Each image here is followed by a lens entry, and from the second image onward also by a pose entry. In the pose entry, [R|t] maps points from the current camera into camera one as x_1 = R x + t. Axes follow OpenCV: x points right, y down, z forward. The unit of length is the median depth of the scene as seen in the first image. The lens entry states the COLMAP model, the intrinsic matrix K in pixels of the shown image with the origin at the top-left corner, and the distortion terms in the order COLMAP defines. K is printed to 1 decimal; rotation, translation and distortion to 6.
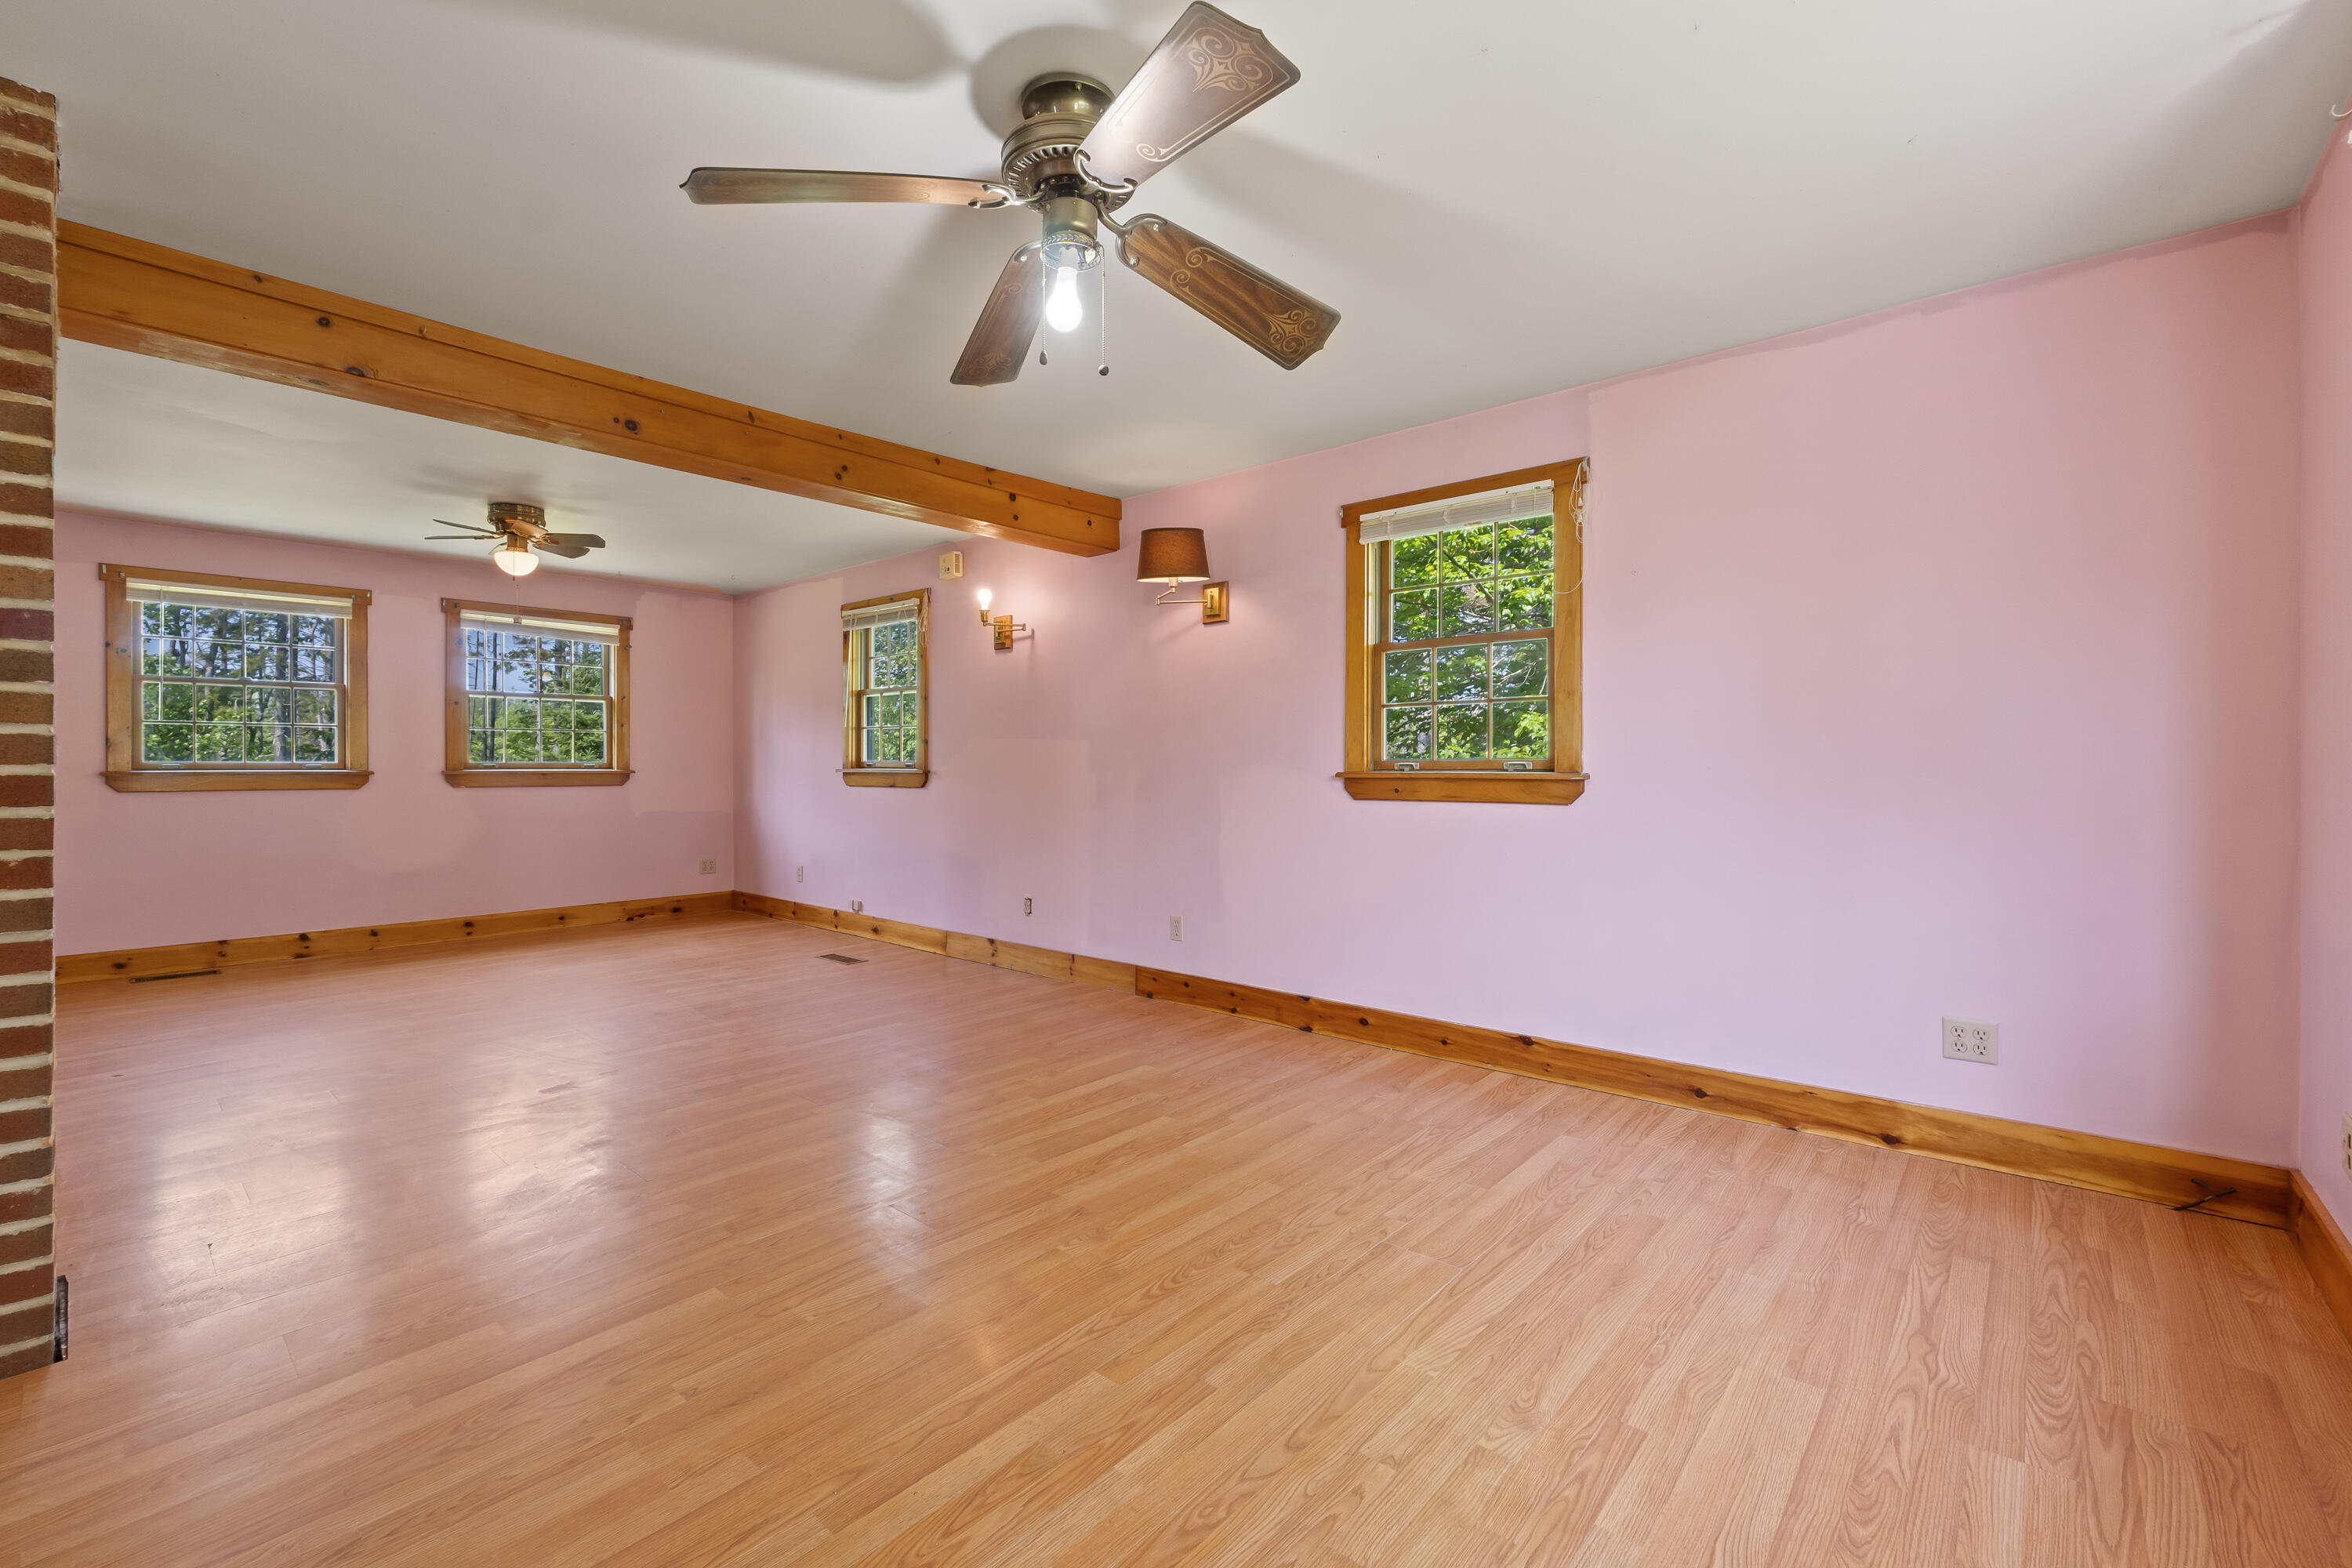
lens RADIAL K [[983.0, 0, 1156.9], [0, 983.0, 785.1], [0, 0, 1]] dist [-0.002465, -0.000789]
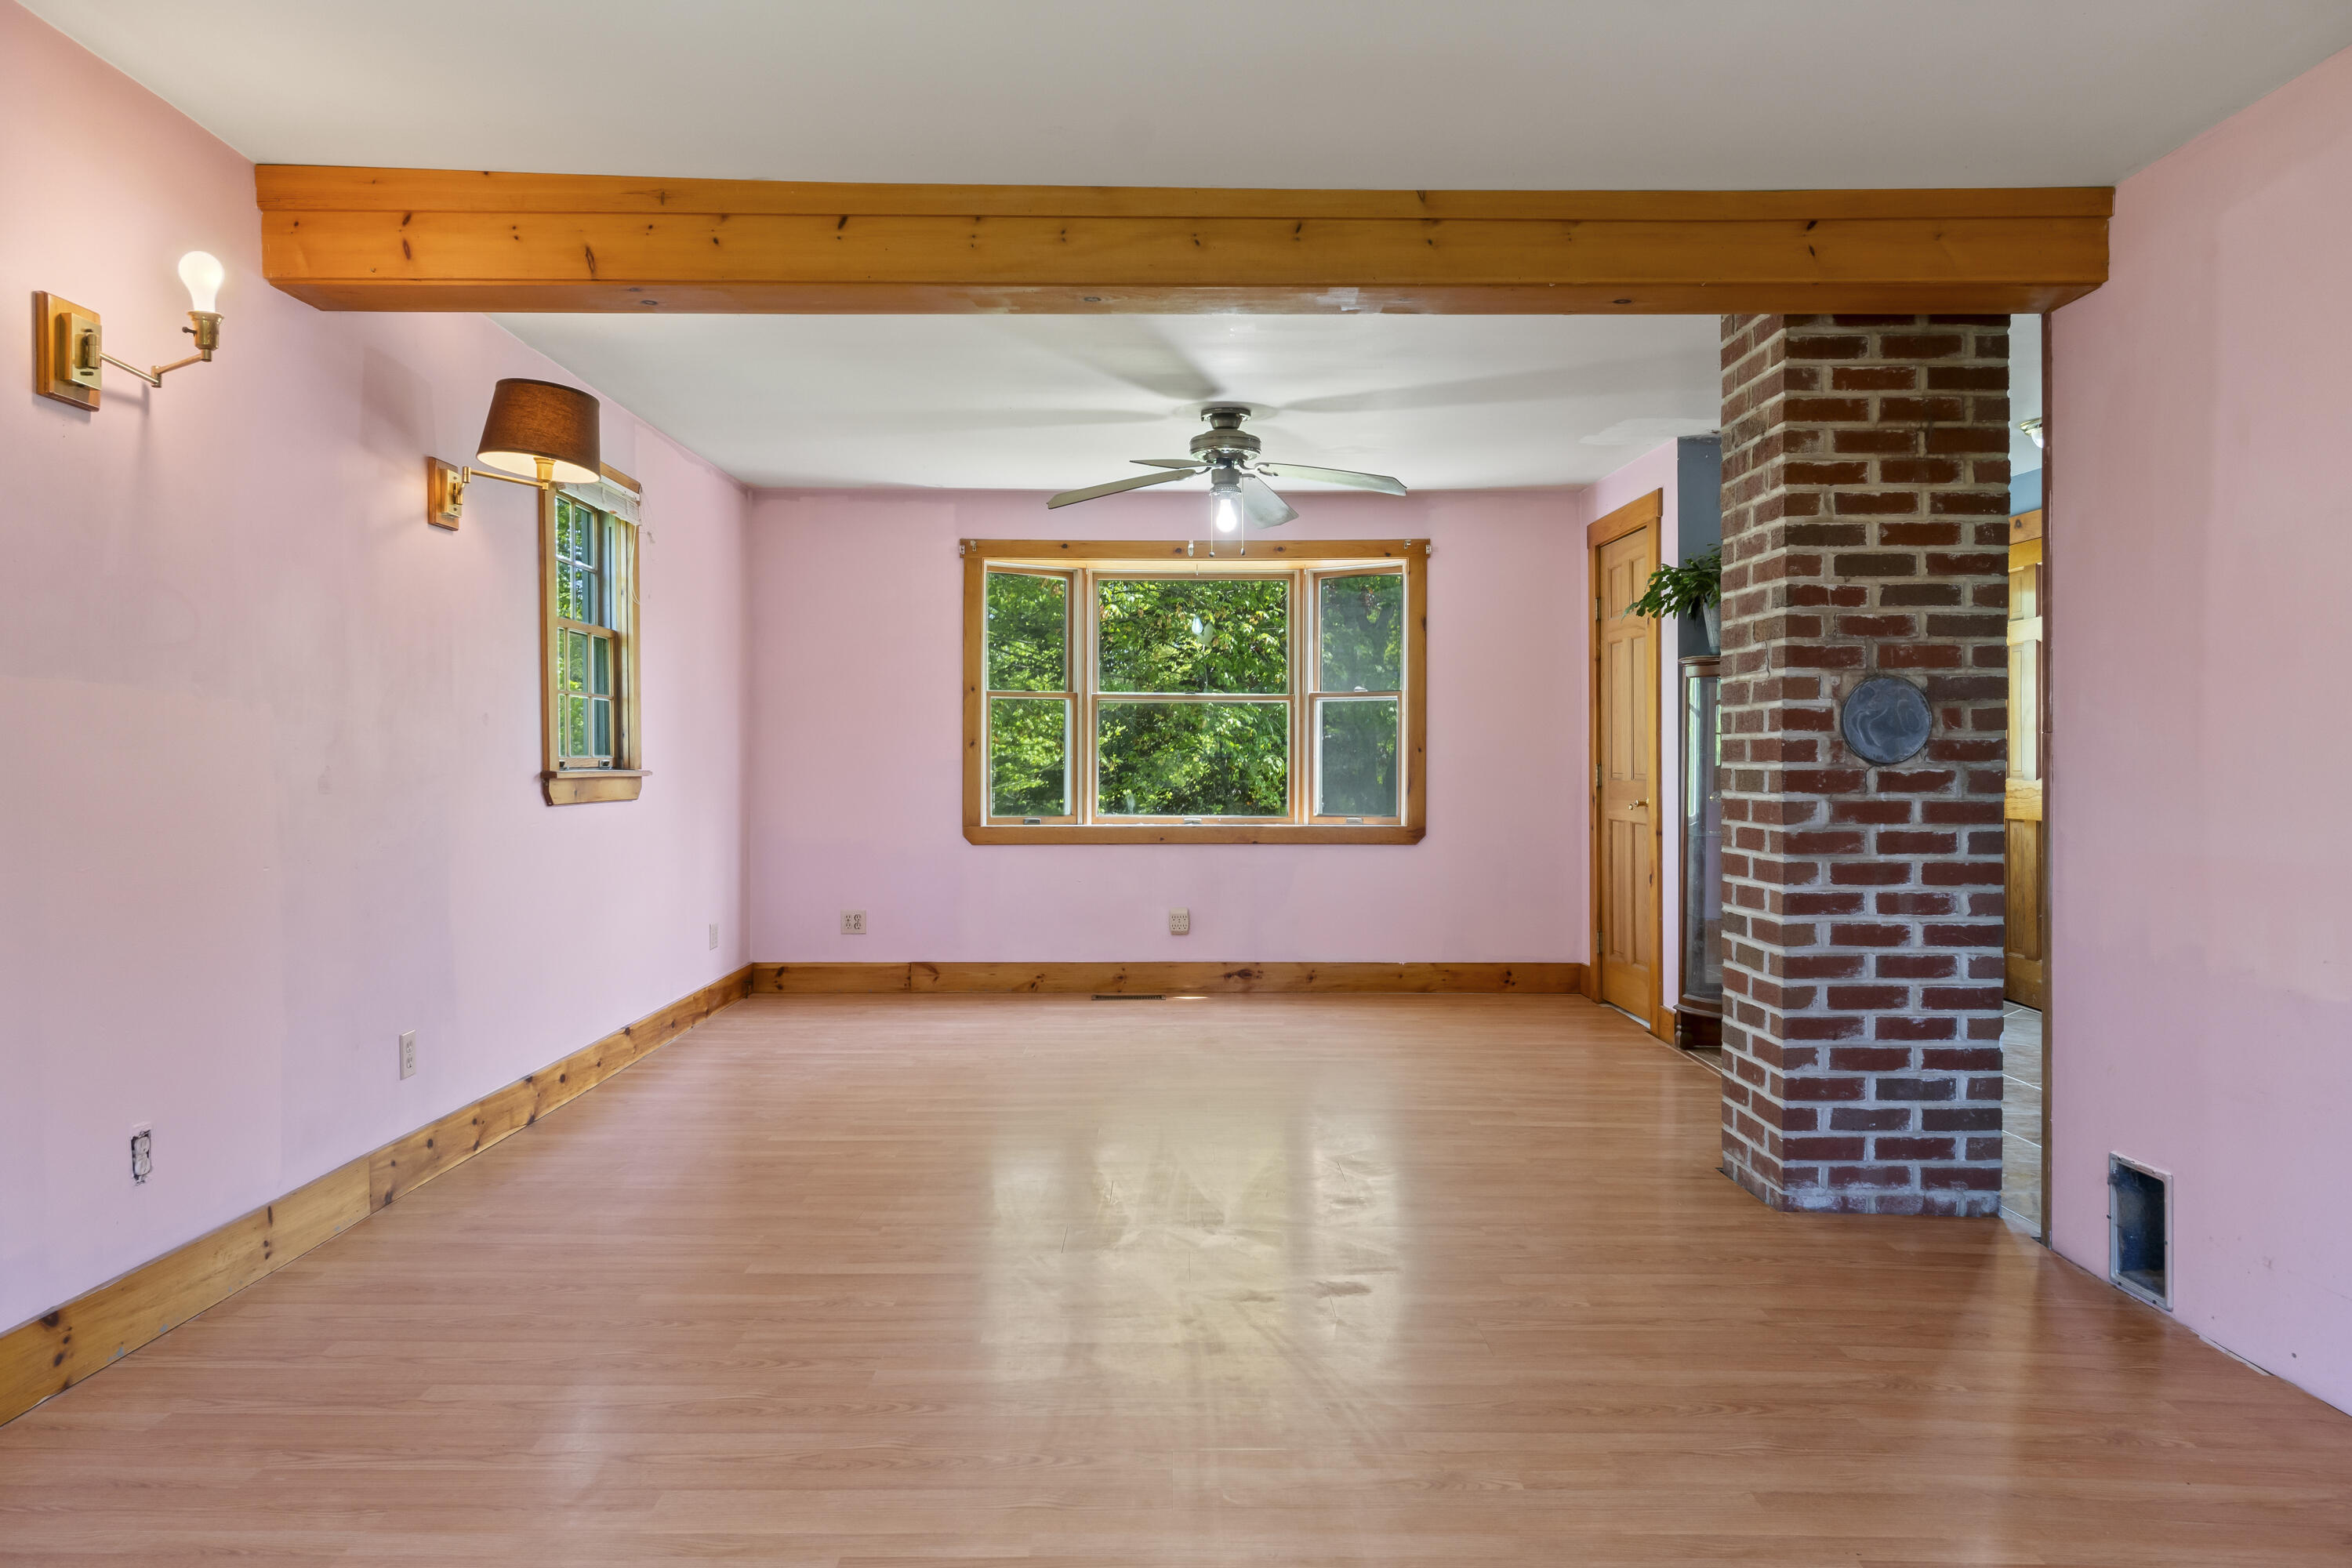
lens RADIAL K [[1575.1, 0, 1166.4], [0, 1575.1, 766.8], [0, 0, 1]] dist [-0.004101, 0.003122]
pose [[-0.672432, -0.001382, 0.740158, -0.786700], [0.011498, 0.999858, 0.012313, -0.019854], [-0.740070, 0.016790, -0.672321, 1.082978]]
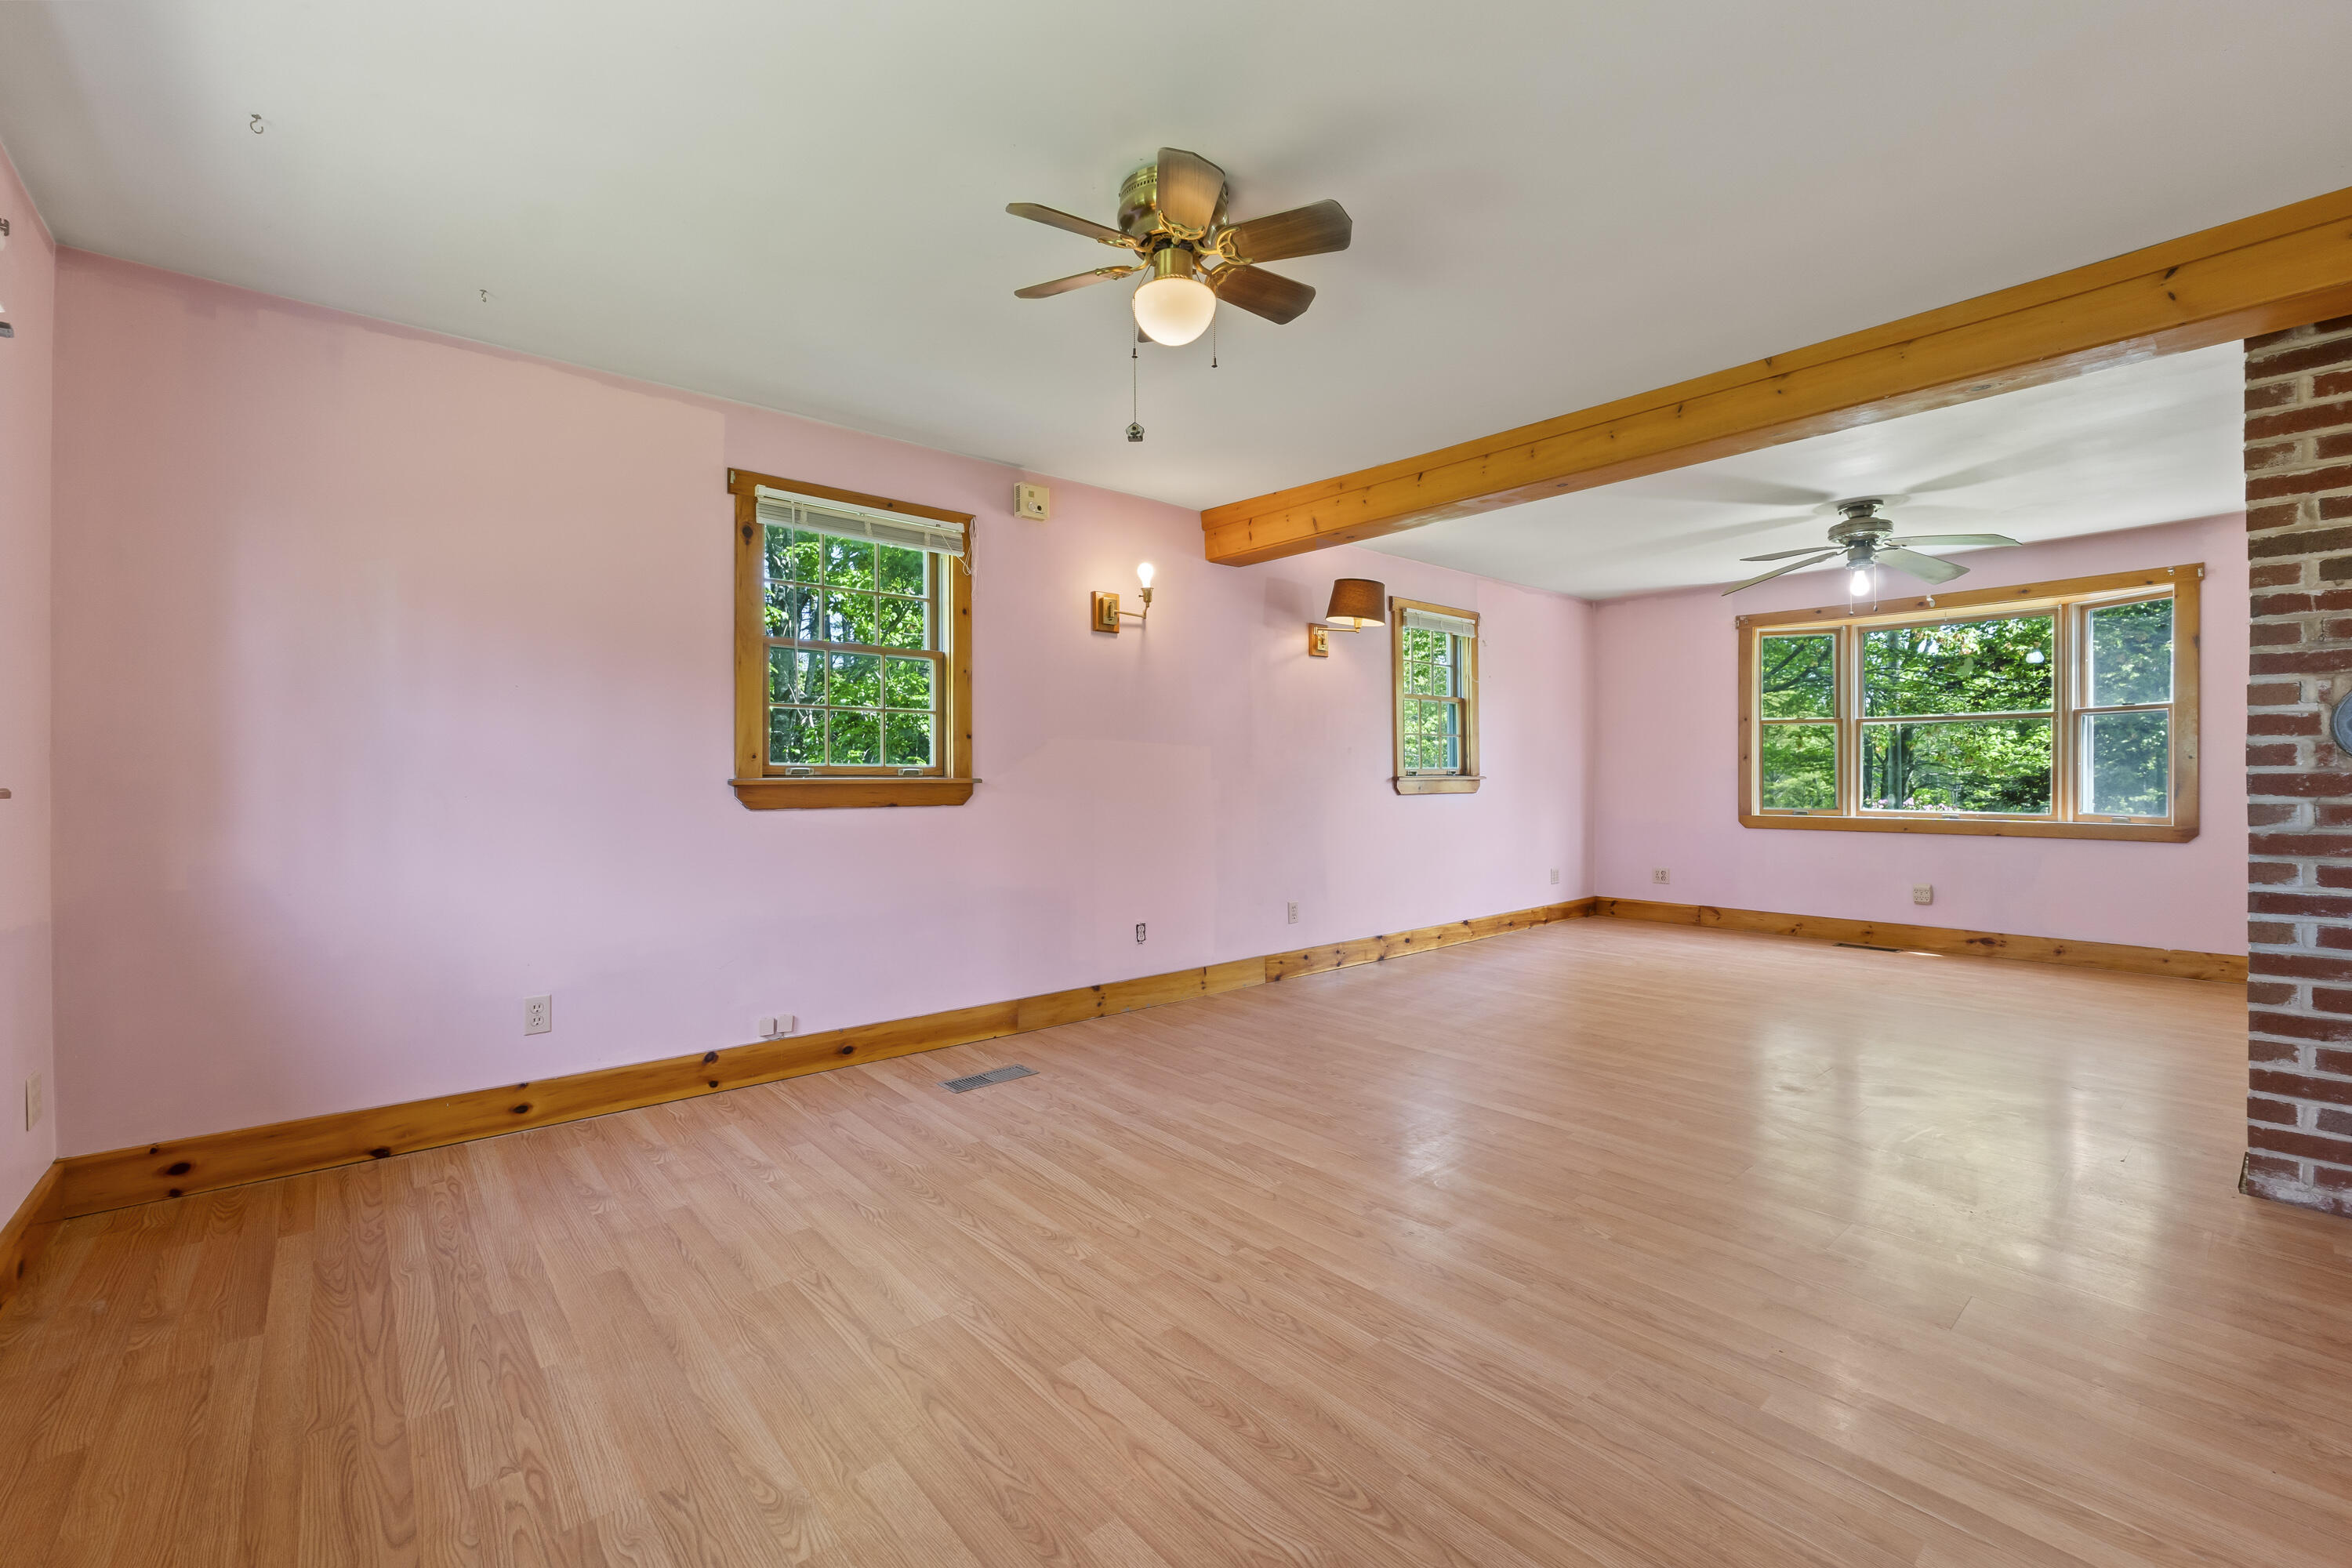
lens RADIAL K [[983.0, 0, 1160.6], [0, 983.0, 776.7], [0, 0, 1]] dist [-0.002465, -0.000789]
pose [[0.131260, -0.002283, 0.991345, -0.975436], [0.019231, 0.999815, -0.000244, -0.014774], [-0.991161, 0.019096, 0.131280, 0.847010]]
